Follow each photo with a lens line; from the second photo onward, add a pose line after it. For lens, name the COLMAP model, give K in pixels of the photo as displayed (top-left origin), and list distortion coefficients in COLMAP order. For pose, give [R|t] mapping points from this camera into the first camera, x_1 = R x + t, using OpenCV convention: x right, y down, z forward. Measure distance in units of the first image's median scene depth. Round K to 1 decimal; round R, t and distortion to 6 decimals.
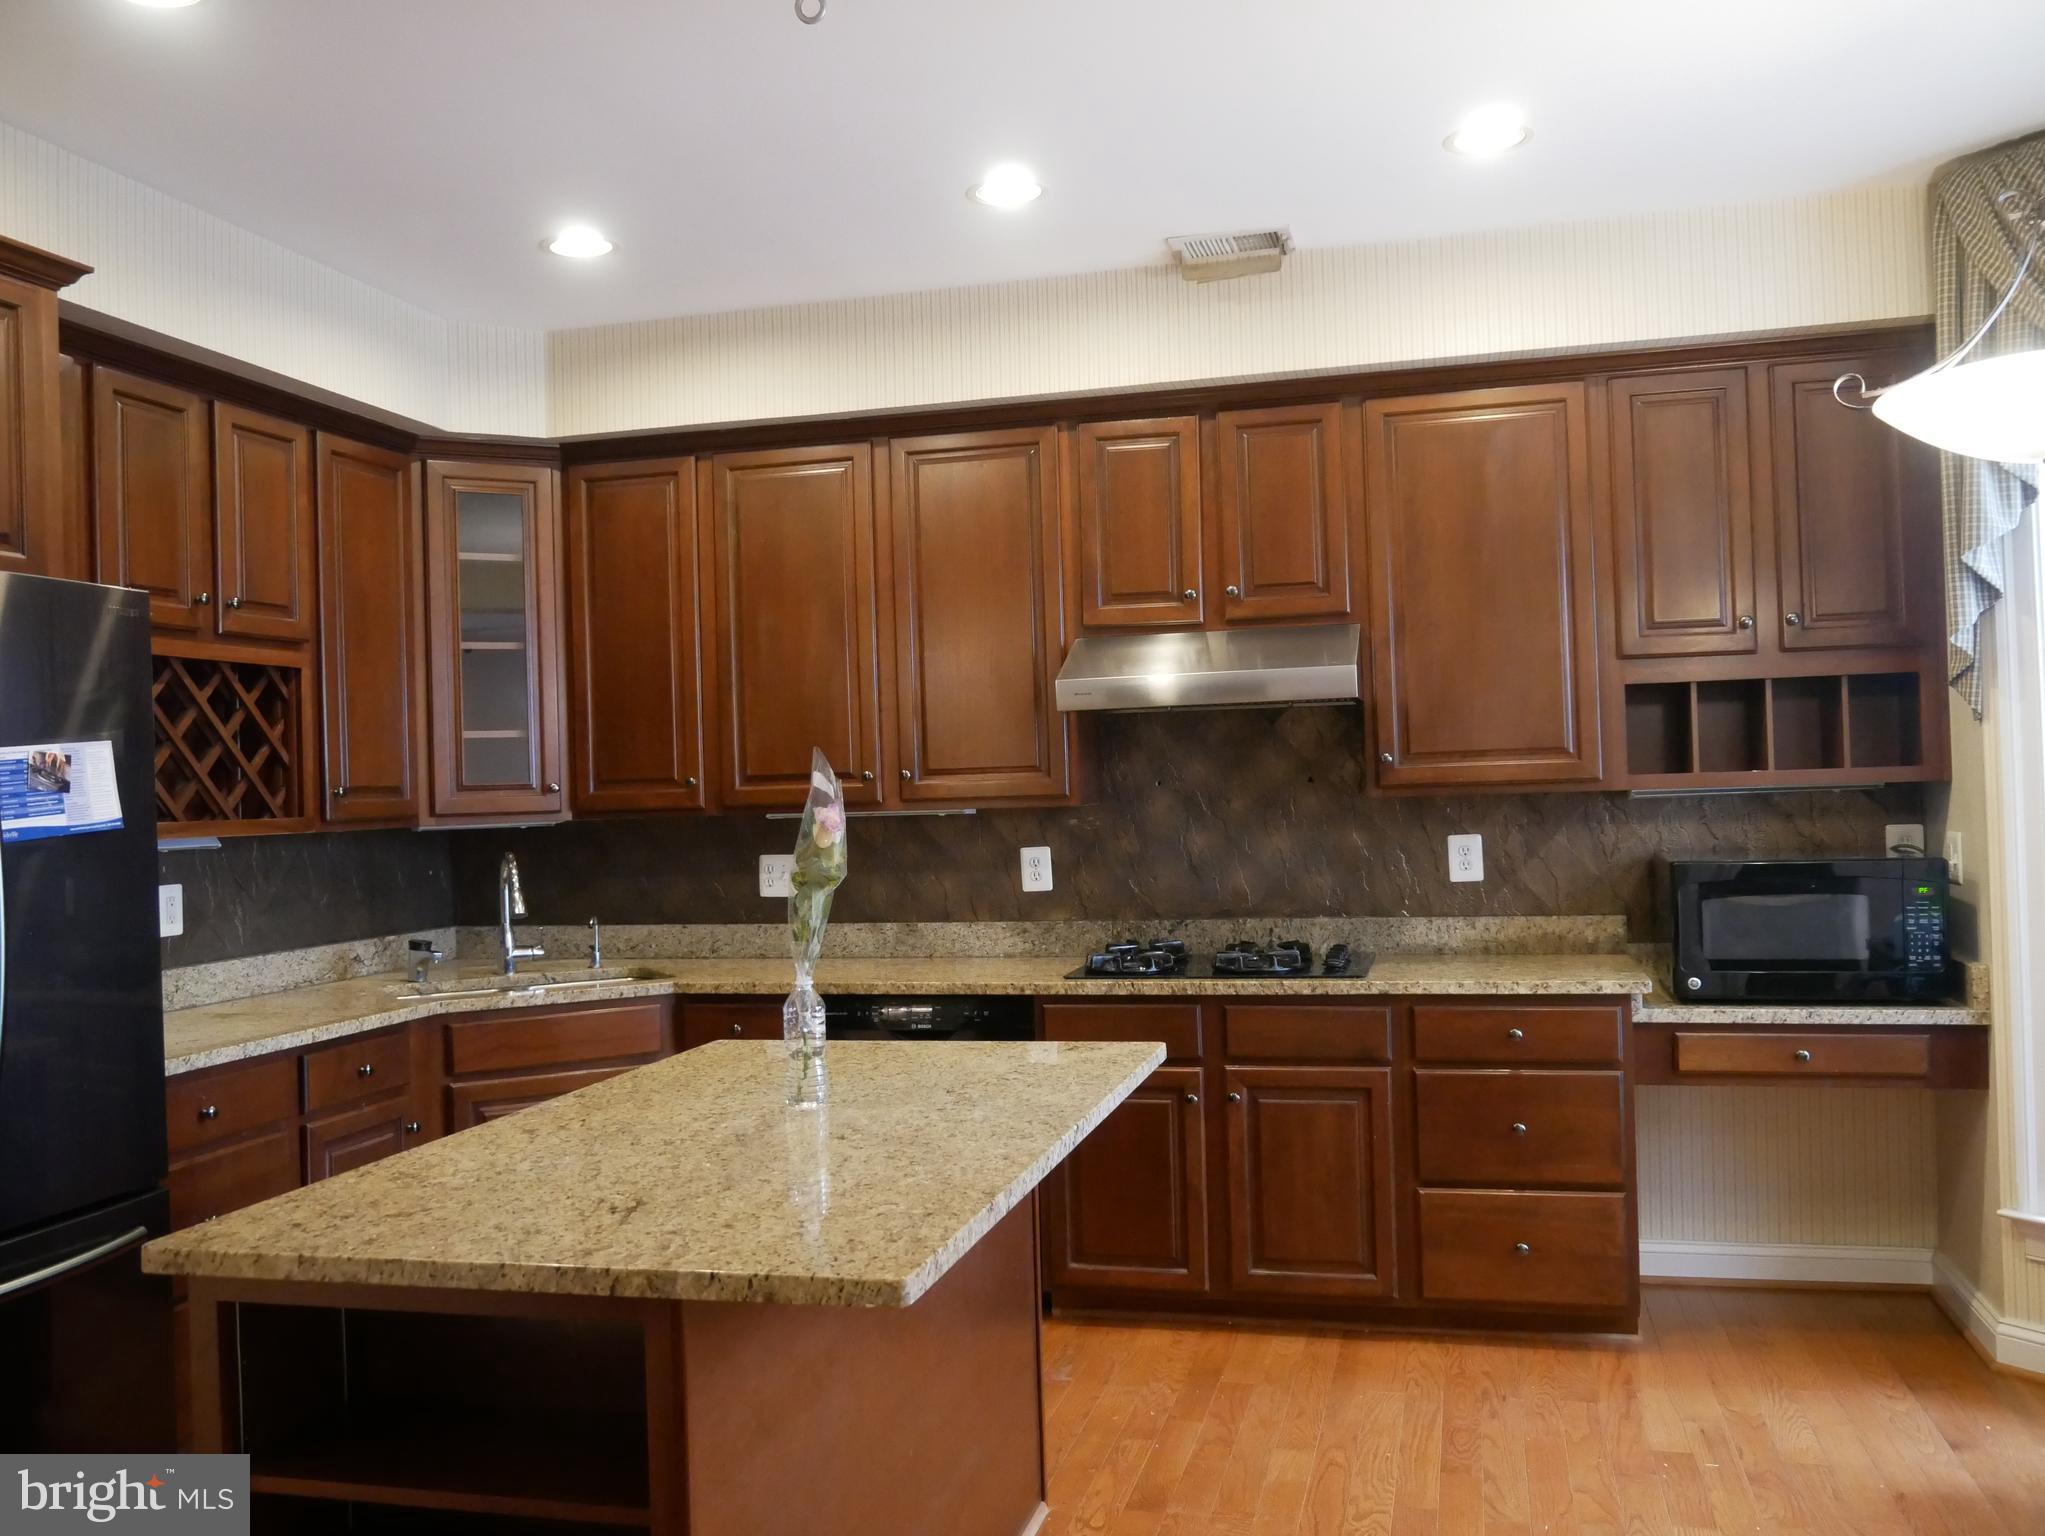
lens RADIAL K [[1746.8, 0, 1018.4], [0, 1746.8, 760.1], [0, 0, 1]] dist [-0.031380, 0.023097]
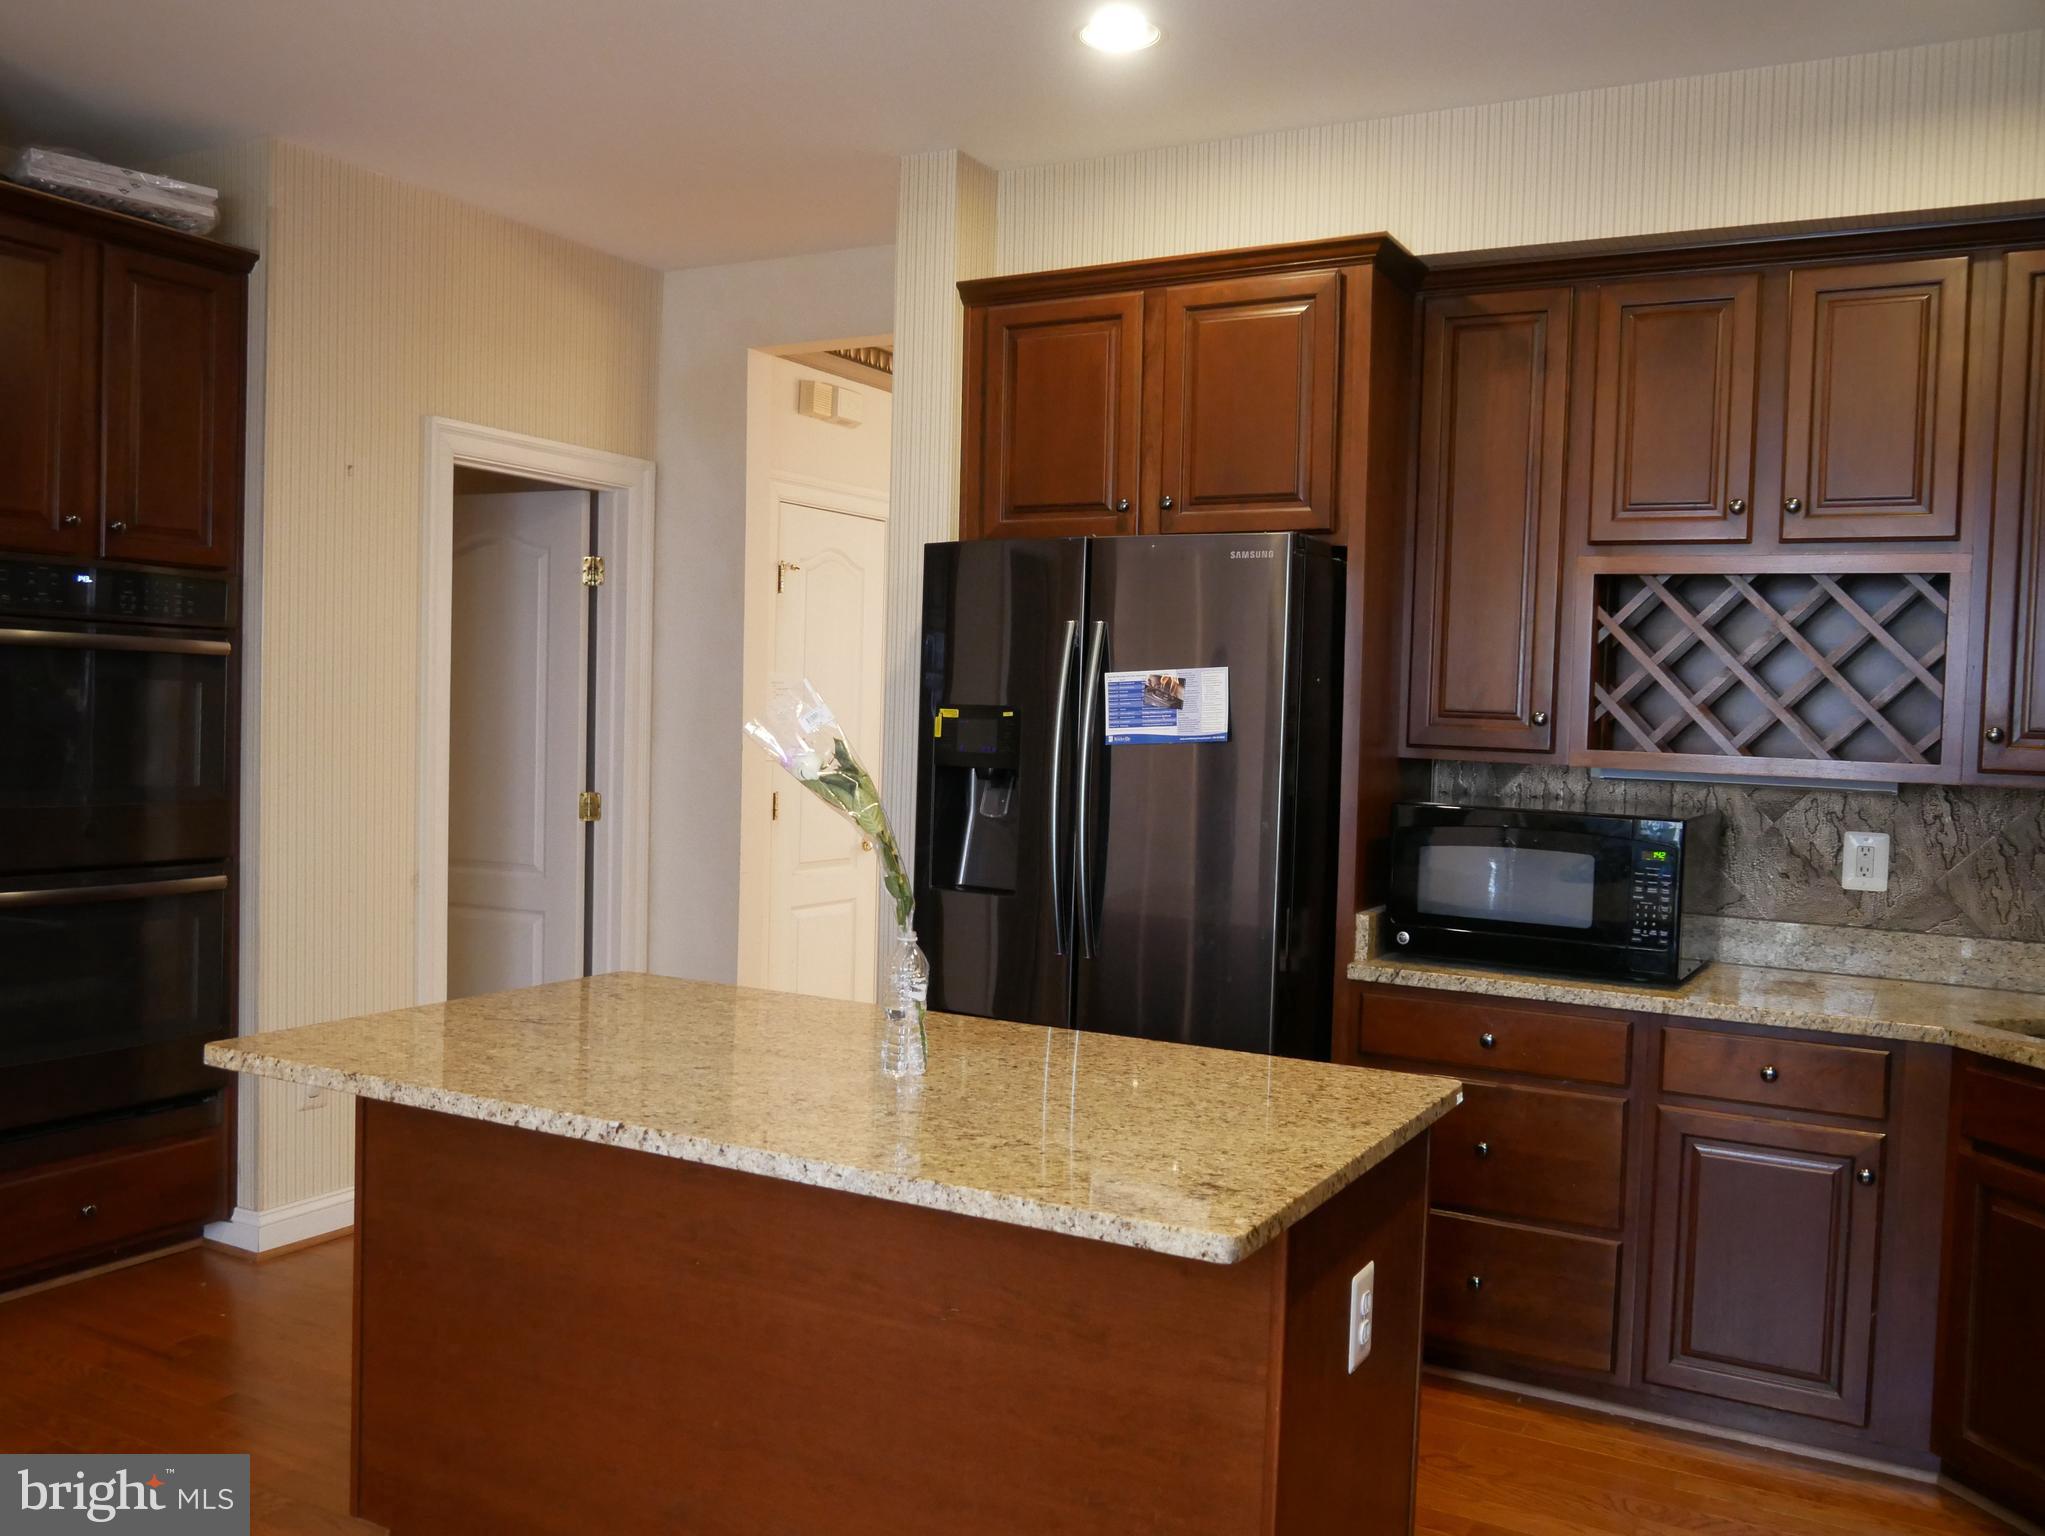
lens RADIAL K [[1746.8, 0, 1012.2], [0, 1746.8, 767.0], [0, 0, 1]] dist [-0.031380, 0.023097]
pose [[-0.249929, 0.056165, -0.966634, 0.452886], [-0.009523, 0.998125, 0.060458, -0.009274], [0.968217, 0.024316, -0.248926, 0.795018]]
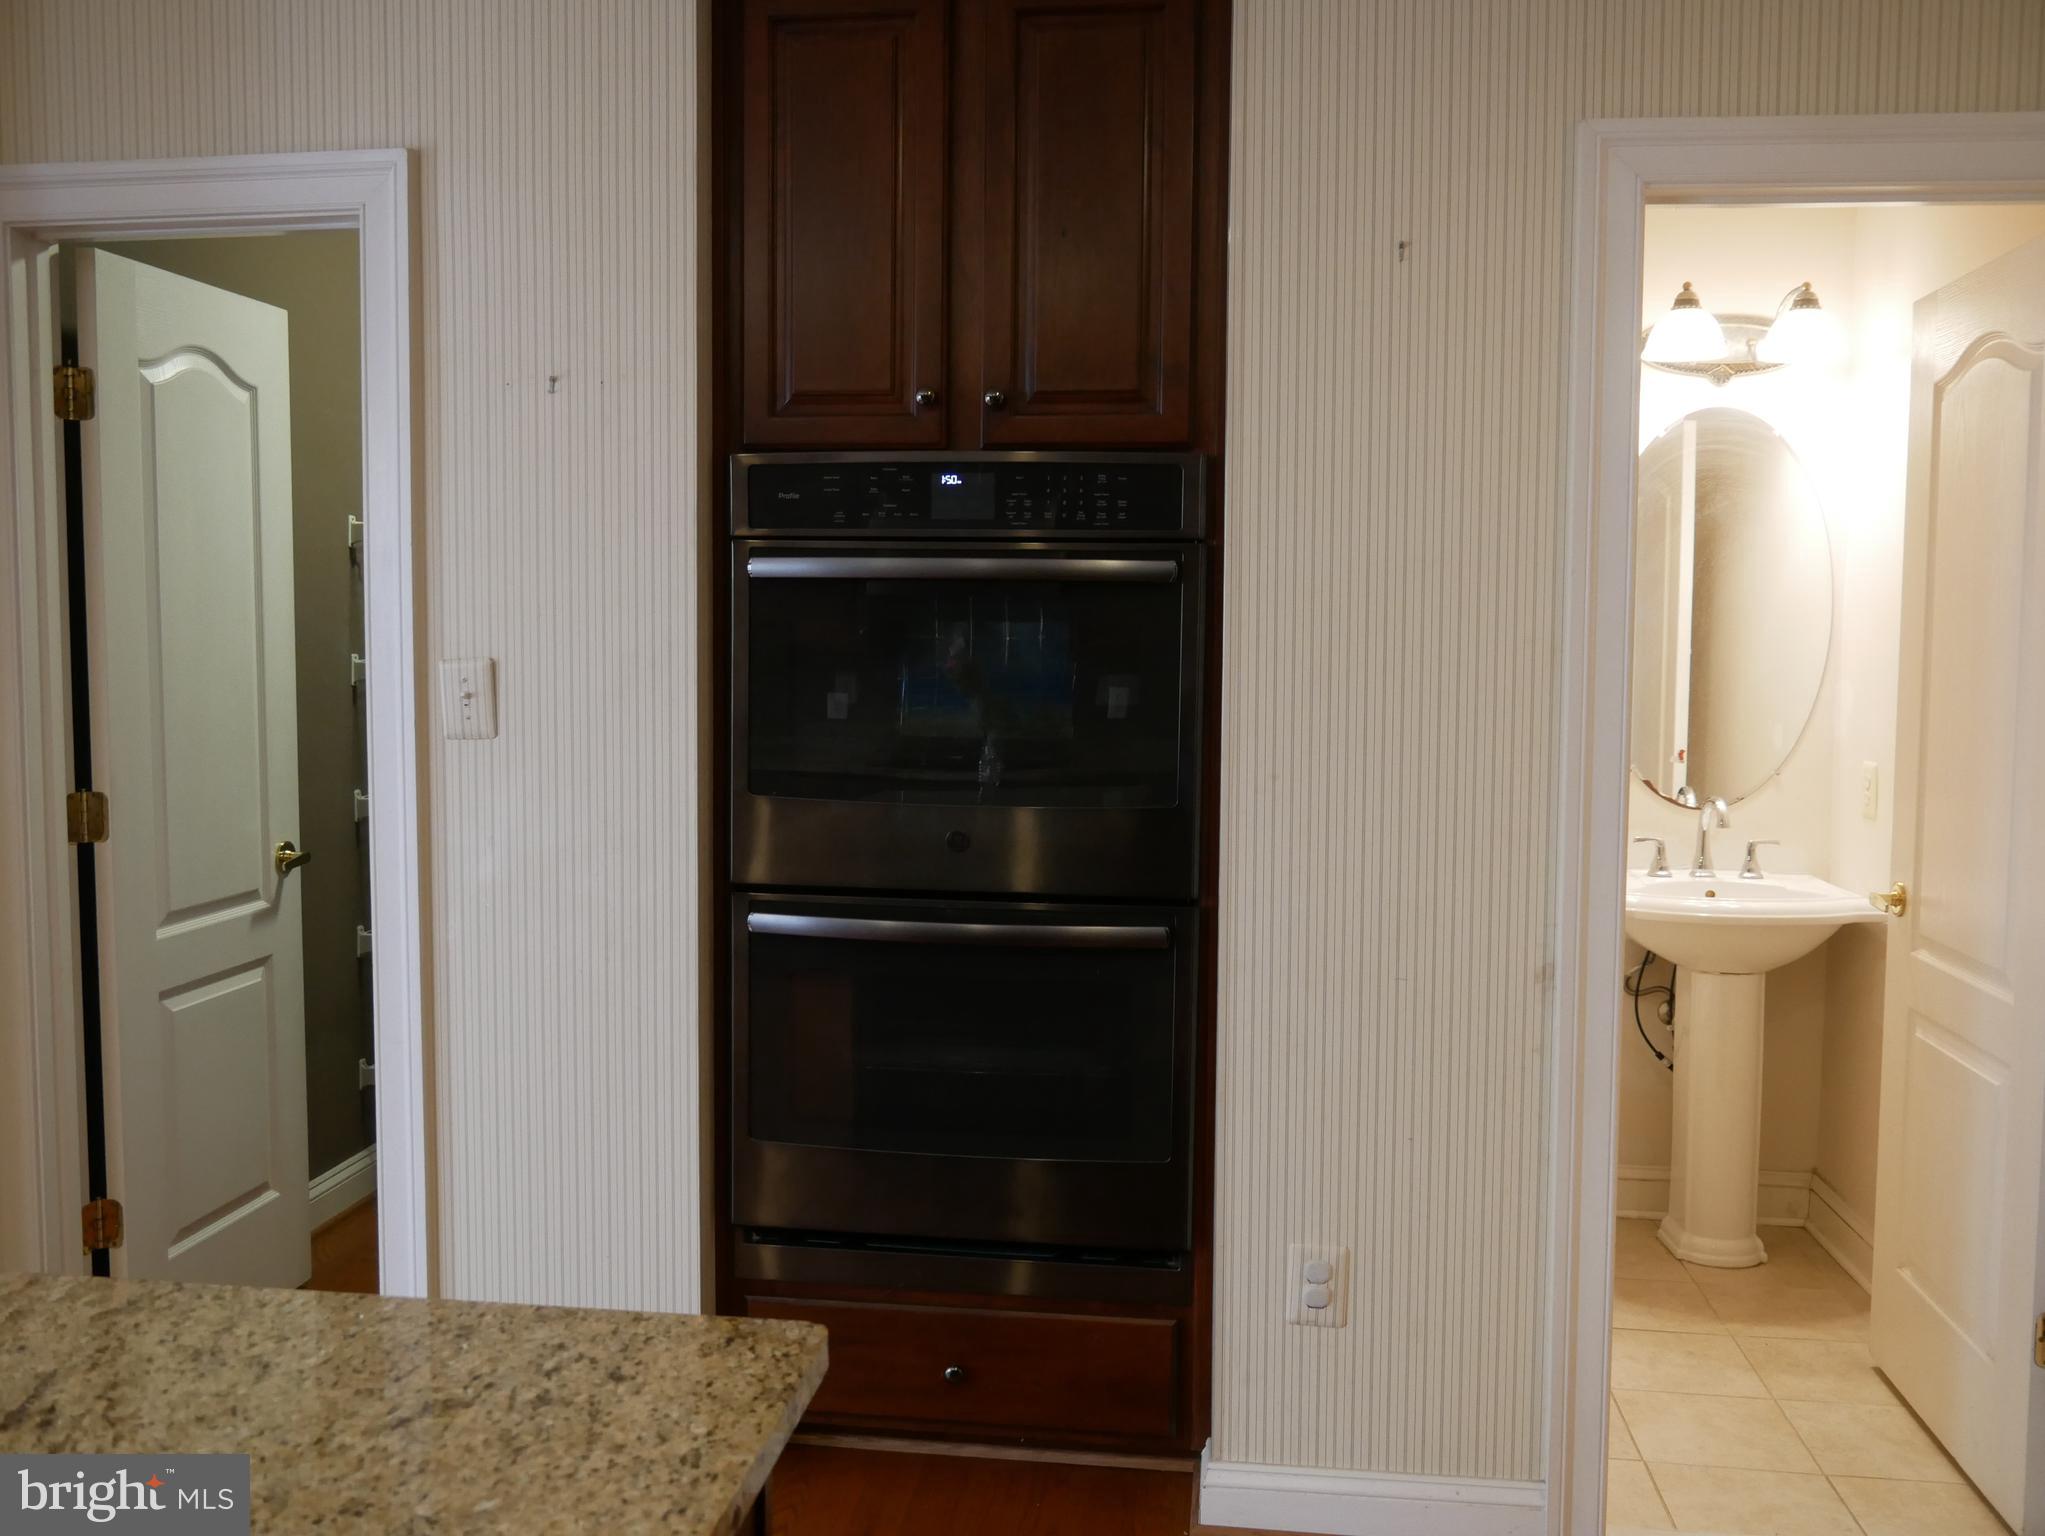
lens RADIAL K [[1746.8, 0, 1022.0], [0, 1746.8, 762.6], [0, 0, 1]] dist [-0.031380, 0.023097]
pose [[-0.992982, 0.035389, -0.112845, -0.228895], [0.027521, 0.997130, 0.070535, 0.009316], [0.115018, 0.066935, -0.991106, 0.737443]]
